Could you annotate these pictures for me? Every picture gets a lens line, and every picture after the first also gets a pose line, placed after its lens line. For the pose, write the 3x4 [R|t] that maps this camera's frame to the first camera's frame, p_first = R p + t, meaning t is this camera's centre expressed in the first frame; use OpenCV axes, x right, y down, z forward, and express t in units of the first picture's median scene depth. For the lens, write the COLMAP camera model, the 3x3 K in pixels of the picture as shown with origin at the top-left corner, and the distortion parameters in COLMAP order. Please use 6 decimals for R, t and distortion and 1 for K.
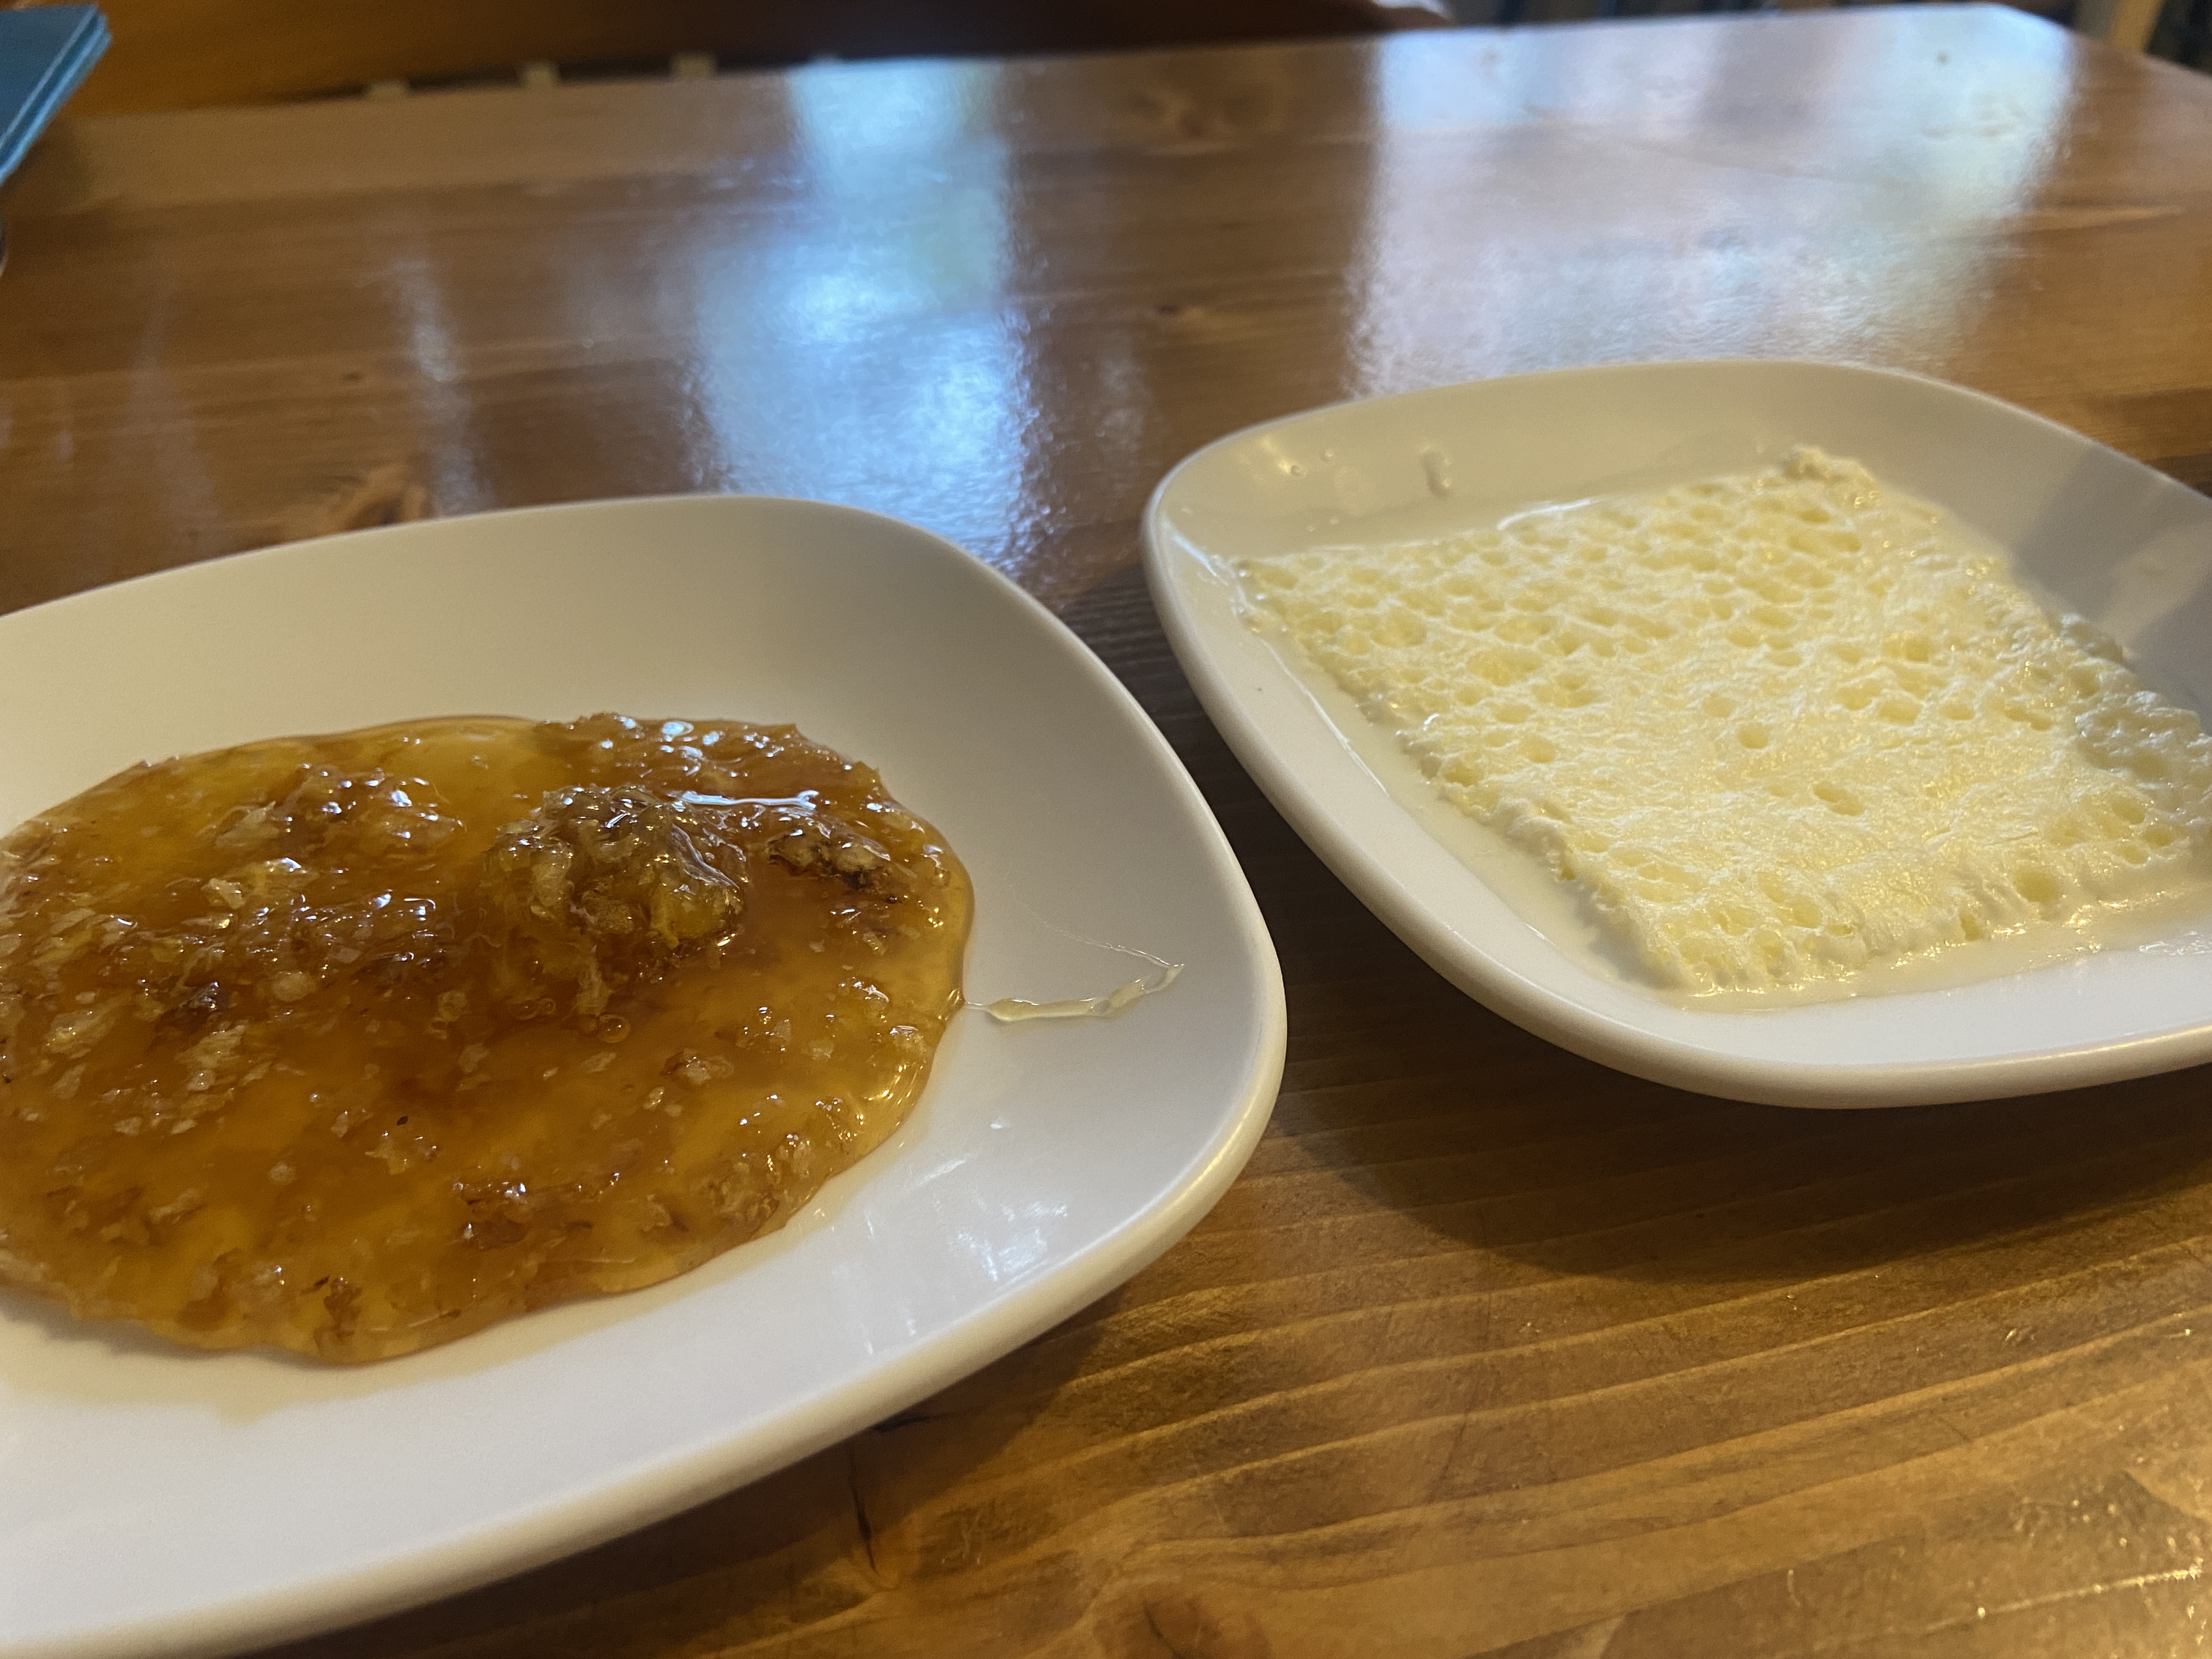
lens RADIAL K [[1671.5, 0, 1100.4], [0, 1671.5, 783.5], [0, 0, 1]] dist [0.151207, -0.238270]
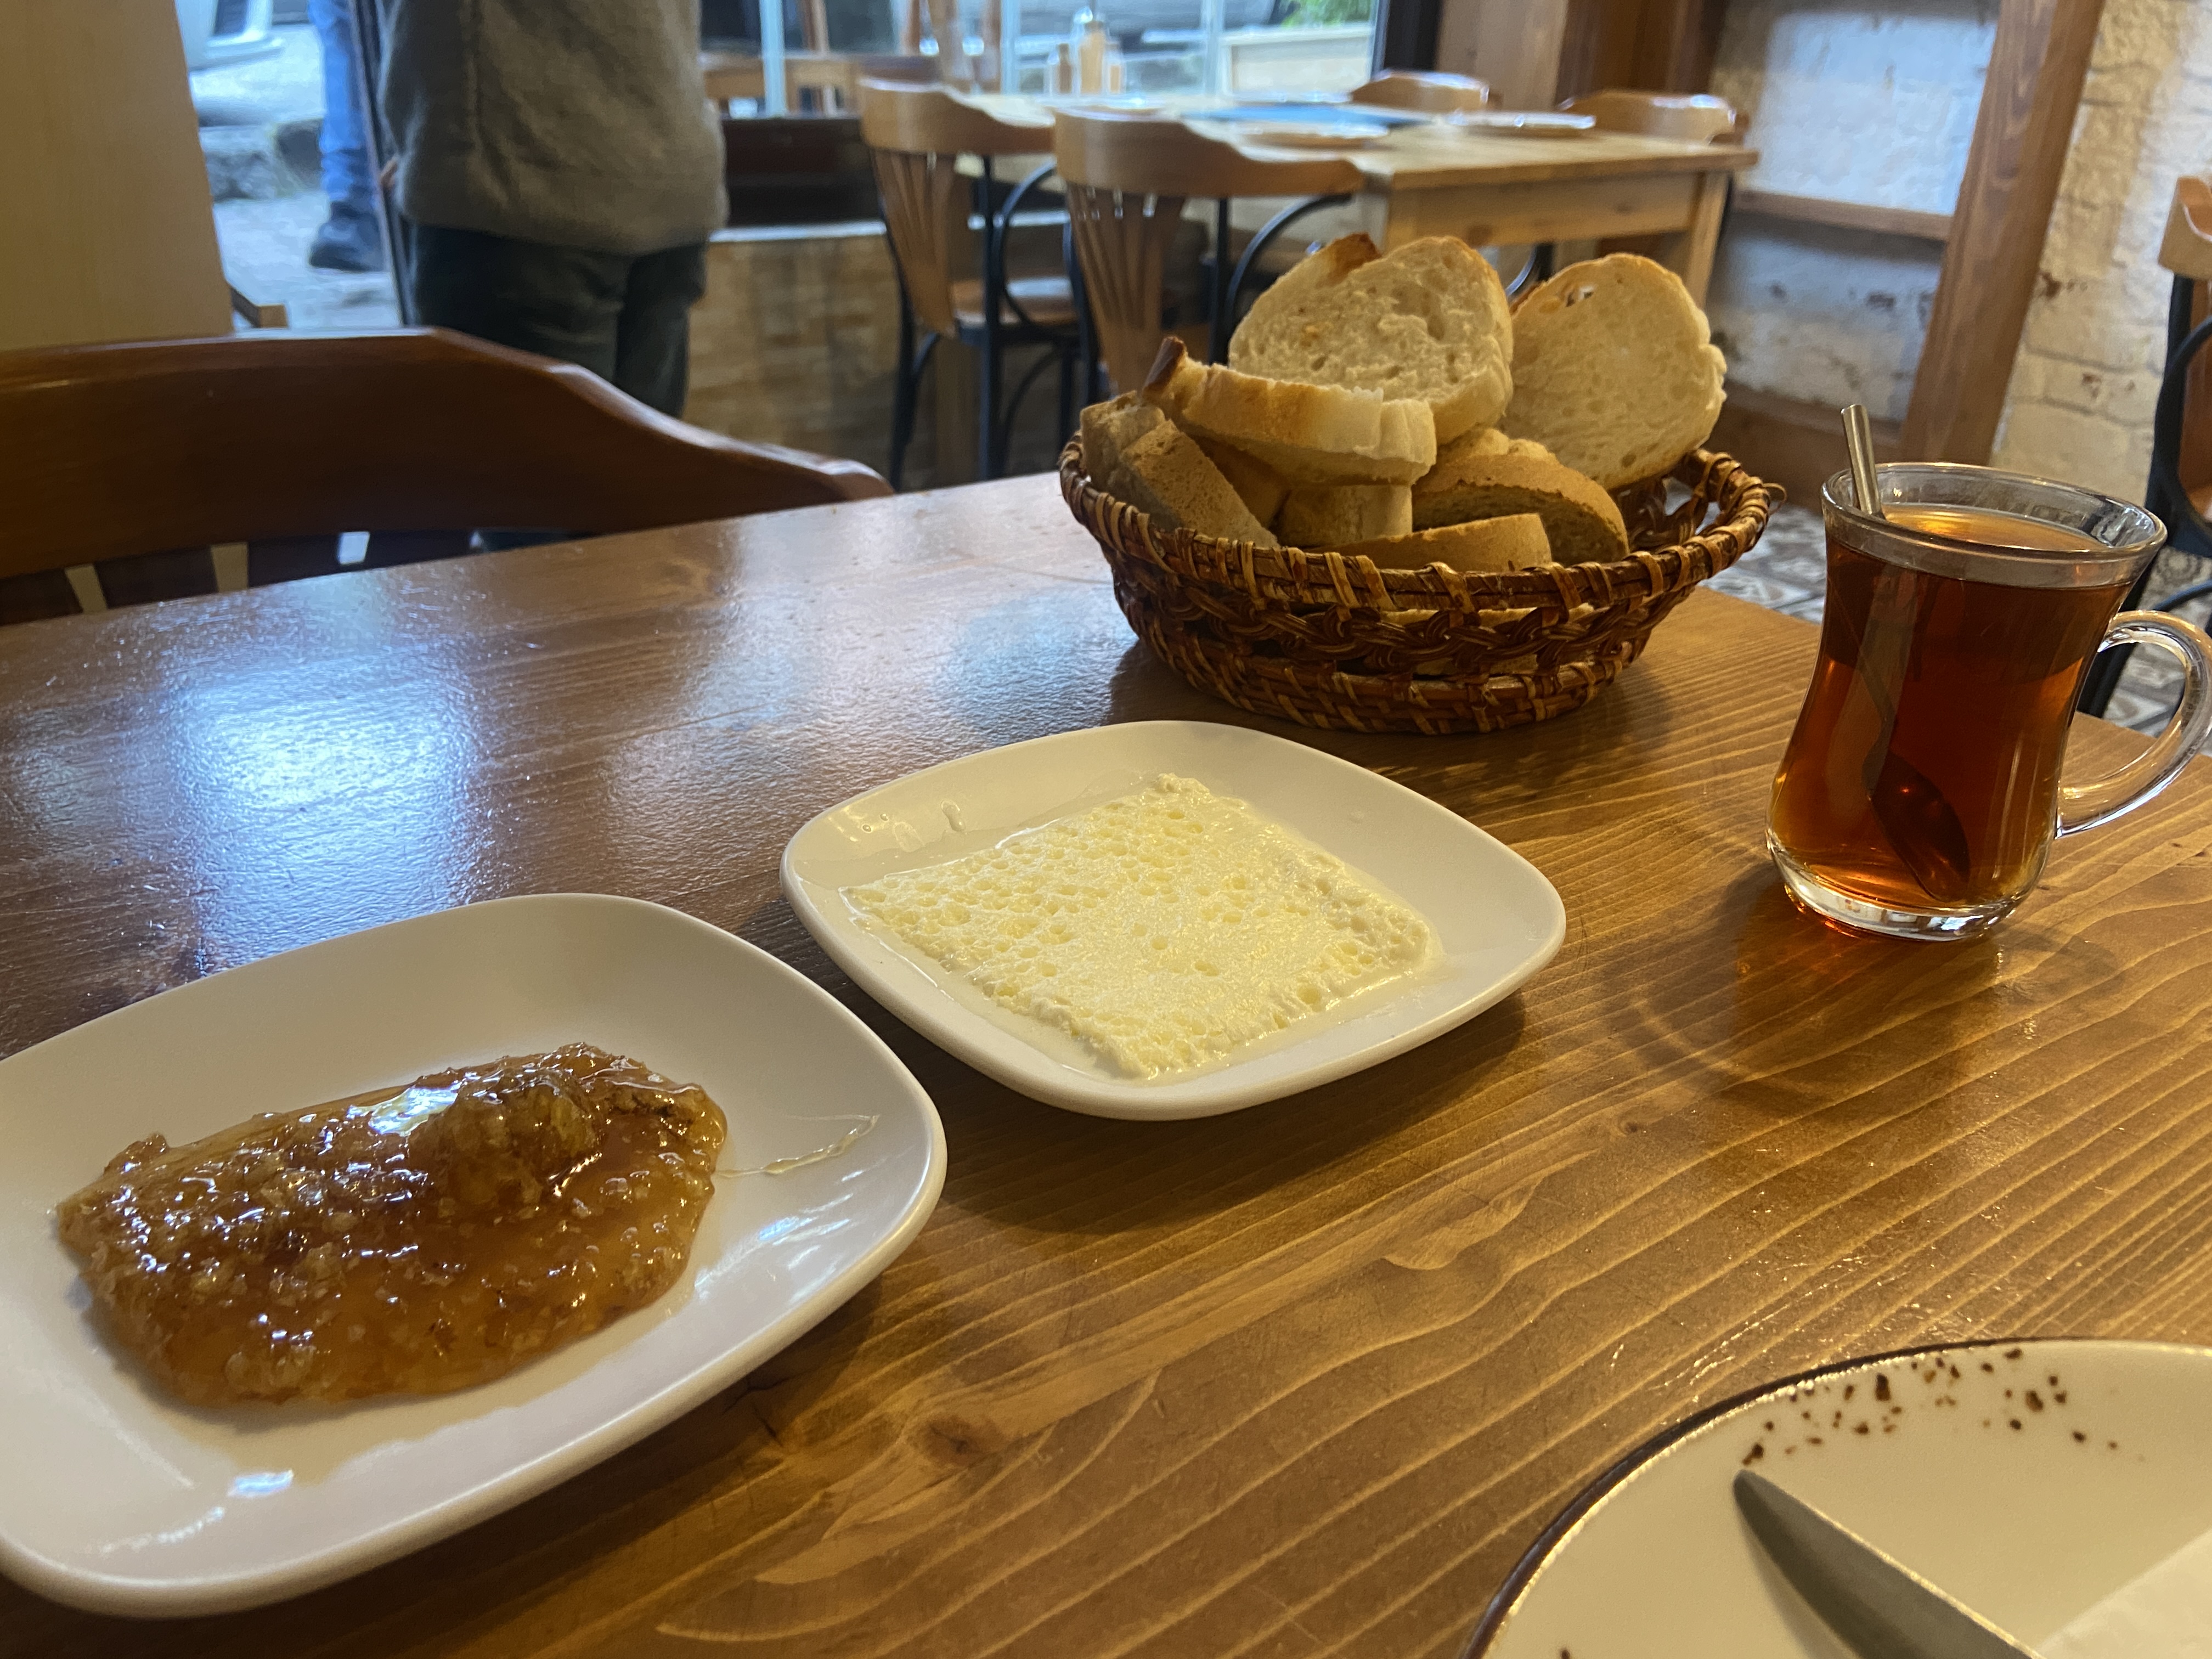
lens RADIAL K [[1671.5, 0, 1100.4], [0, 1671.5, 783.5], [0, 0, 1]] dist [0.151207, -0.238270]
pose [[0.943572, -0.130897, 0.304200, -0.206481], [0.187166, 0.968580, -0.163775, 0.096056], [-0.273204, 0.211469, 0.938424, -0.738980]]
